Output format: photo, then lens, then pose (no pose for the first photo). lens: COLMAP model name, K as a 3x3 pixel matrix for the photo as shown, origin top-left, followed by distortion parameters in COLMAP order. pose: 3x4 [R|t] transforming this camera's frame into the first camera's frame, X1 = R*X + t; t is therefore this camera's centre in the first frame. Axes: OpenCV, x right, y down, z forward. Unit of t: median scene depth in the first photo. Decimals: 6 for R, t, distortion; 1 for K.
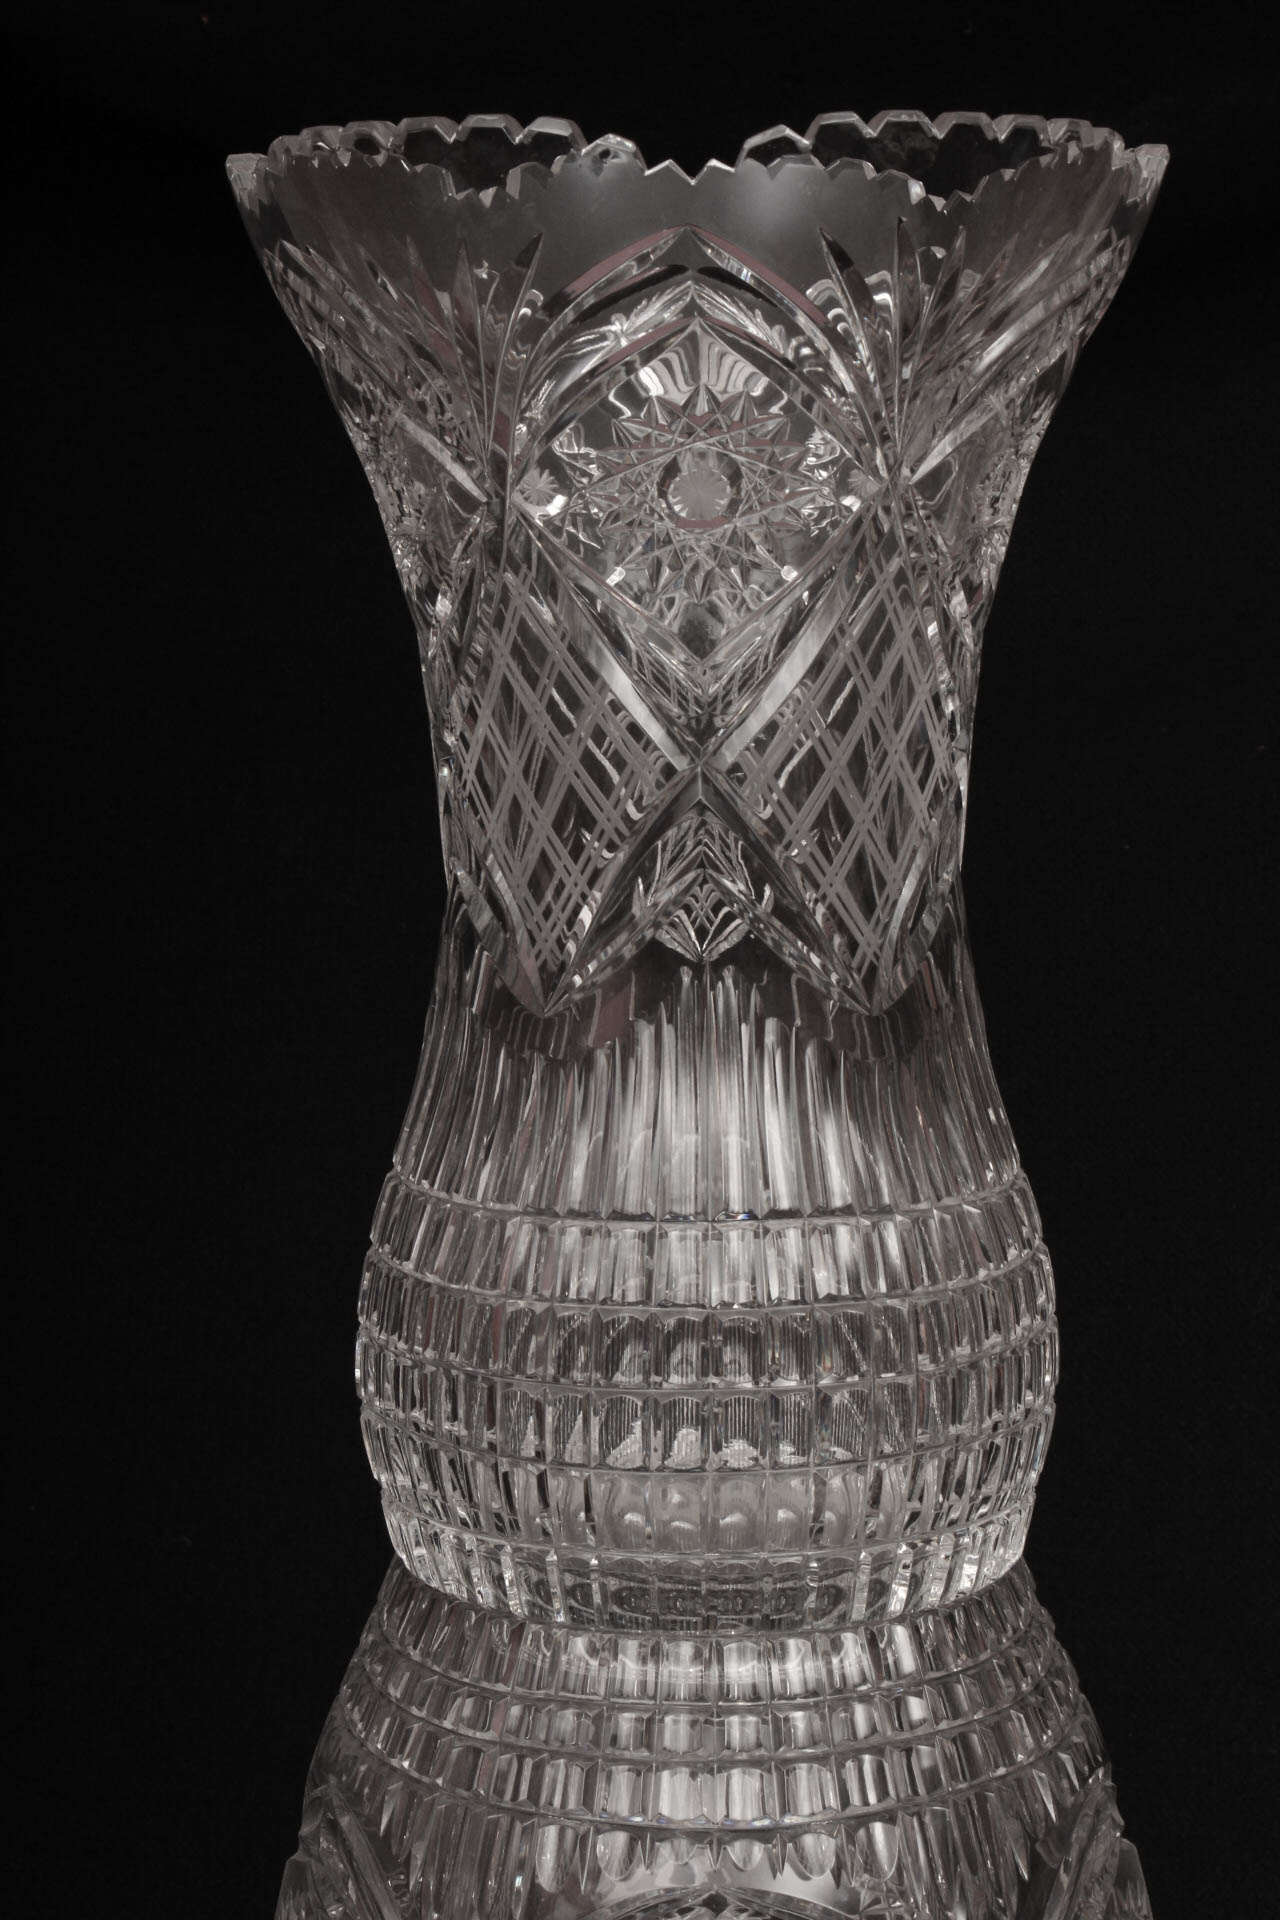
lens RADIAL K [[3152.7, 0, 640.0], [0, 3152.7, 960.0], [0, 0, 1]] dist [0.025889, -0.097260]
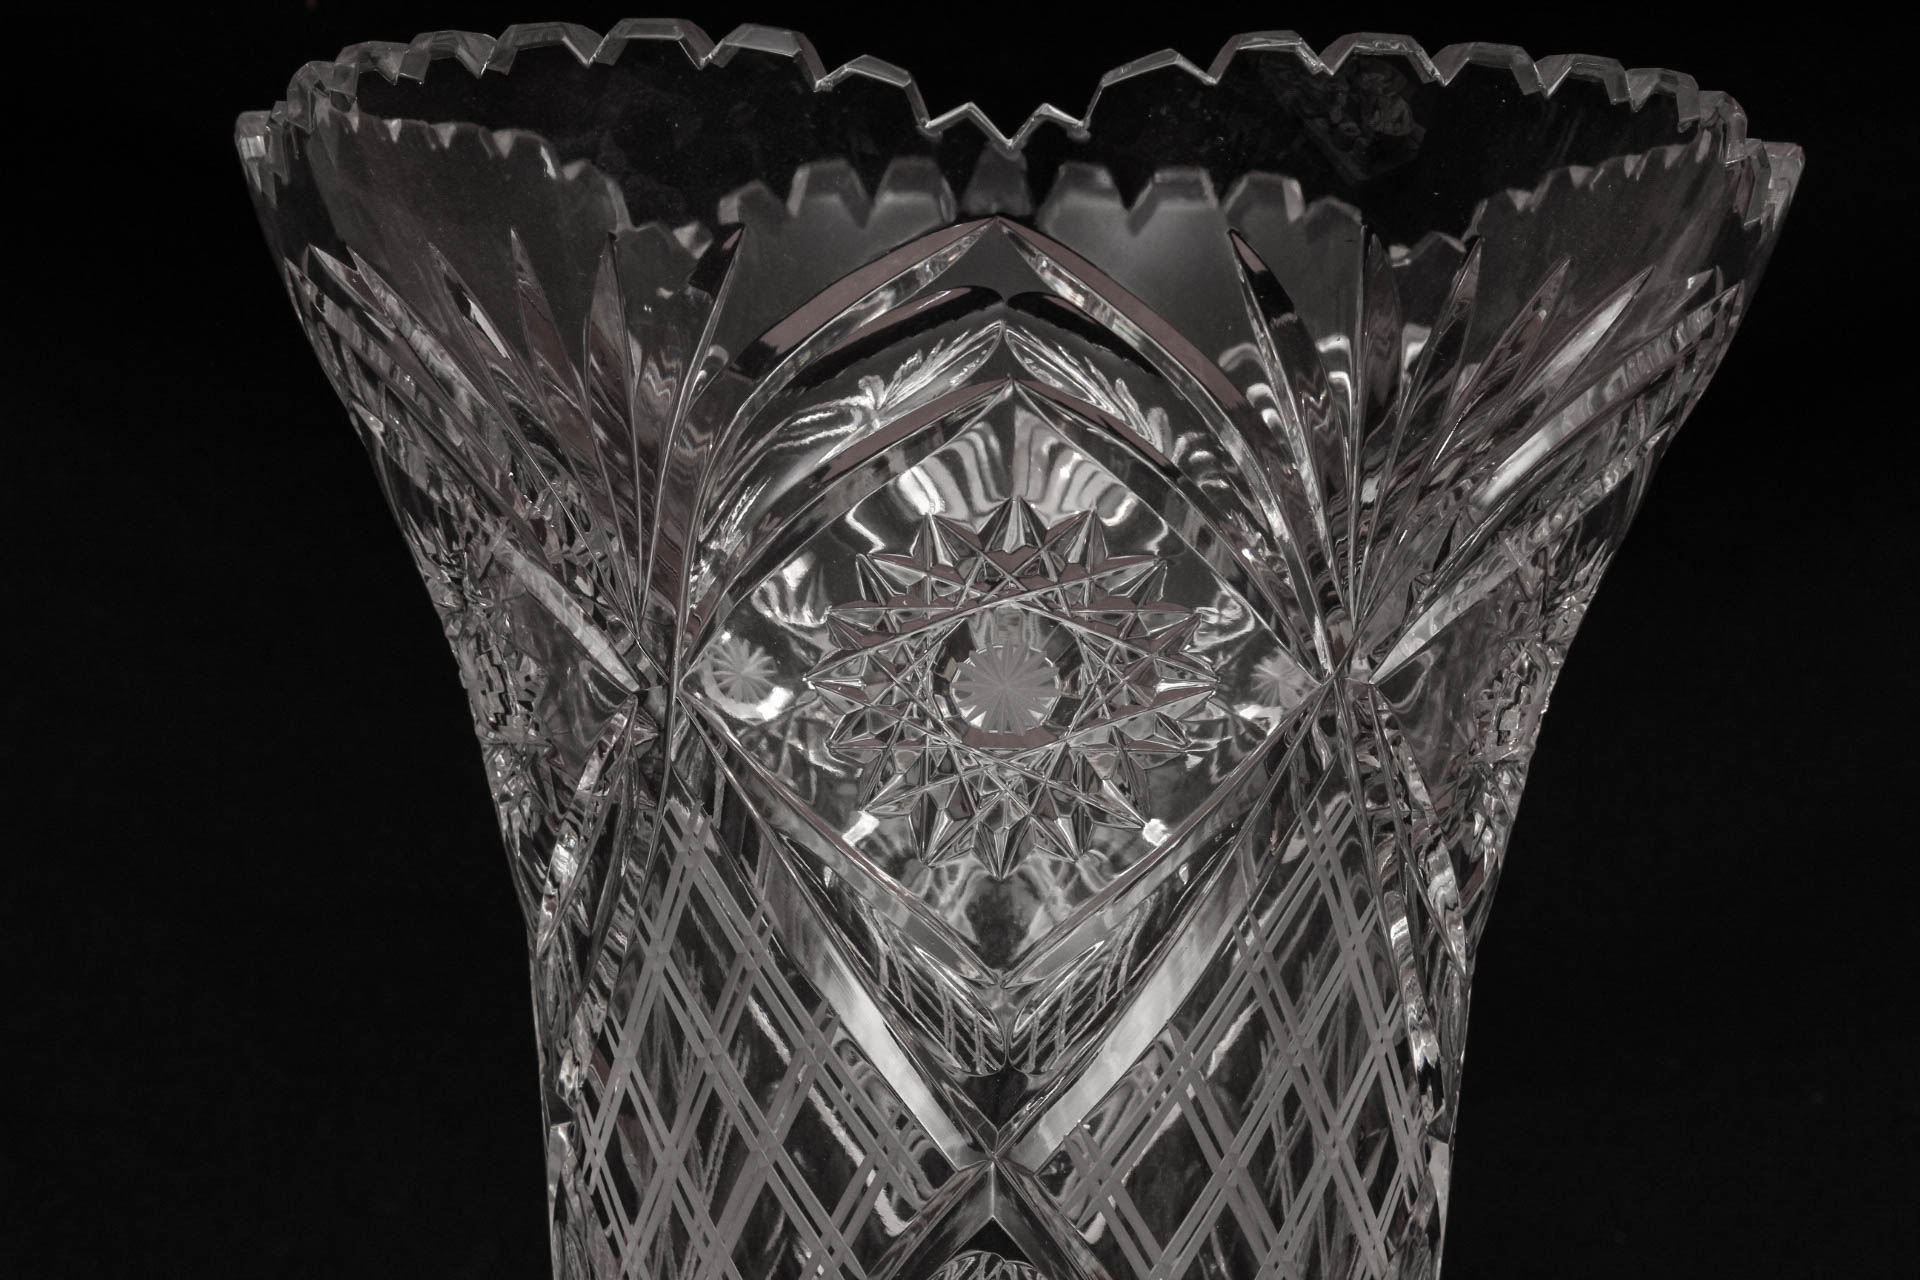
lens RADIAL K [[6078.6, 0, 960.0], [0, 6078.6, 640.0], [0, 0, 1]] dist [0.470025, -0.172425]
pose [[0.999467, 0.030807, 0.010780, -0.002033], [-0.028800, 0.987831, -0.152844, 0.015309], [-0.015358, 0.152452, 0.988192, -0.112757]]
